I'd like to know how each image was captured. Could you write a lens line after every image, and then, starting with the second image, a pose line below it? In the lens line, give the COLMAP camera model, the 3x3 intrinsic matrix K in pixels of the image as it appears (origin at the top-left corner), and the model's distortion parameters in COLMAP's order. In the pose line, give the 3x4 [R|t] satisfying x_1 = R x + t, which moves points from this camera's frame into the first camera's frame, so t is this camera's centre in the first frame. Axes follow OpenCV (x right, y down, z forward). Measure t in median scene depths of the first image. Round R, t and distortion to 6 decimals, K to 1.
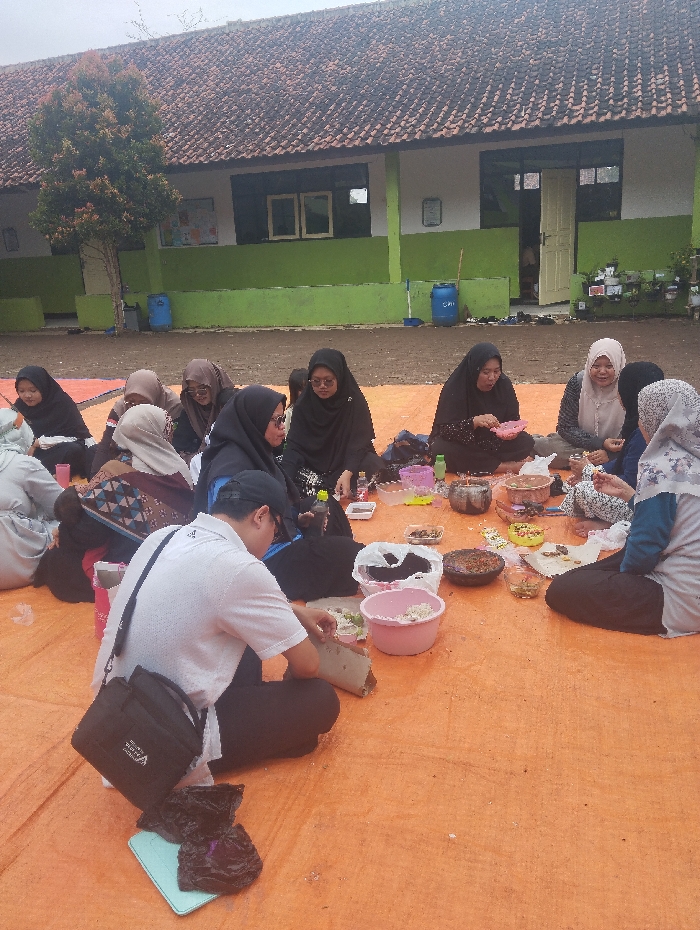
lens RADIAL K [[756.2, 0, 352.7], [0, 756.2, 464.0], [0, 0, 1]] dist [0.097415, -0.182264]
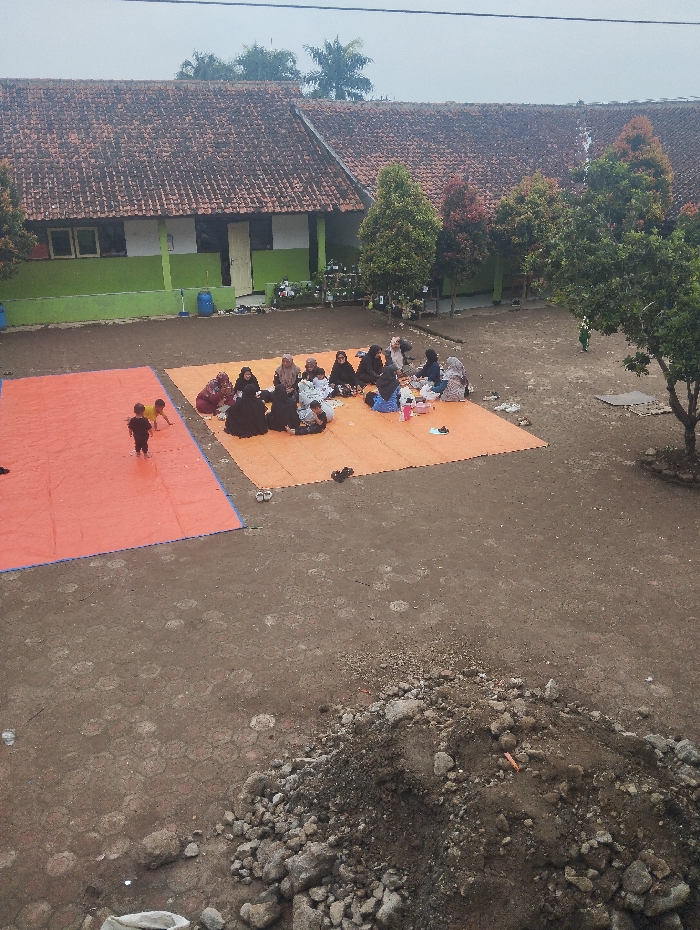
lens RADIAL K [[753.6, 0, 352.6], [0, 753.6, 464.1], [0, 0, 1]] dist [0.104799, -0.196939]
pose [[0.767387, -0.197505, 0.610007, -0.823796], [0.139922, 0.980030, 0.141288, -0.050257], [-0.625730, -0.023070, 0.779698, -0.639248]]
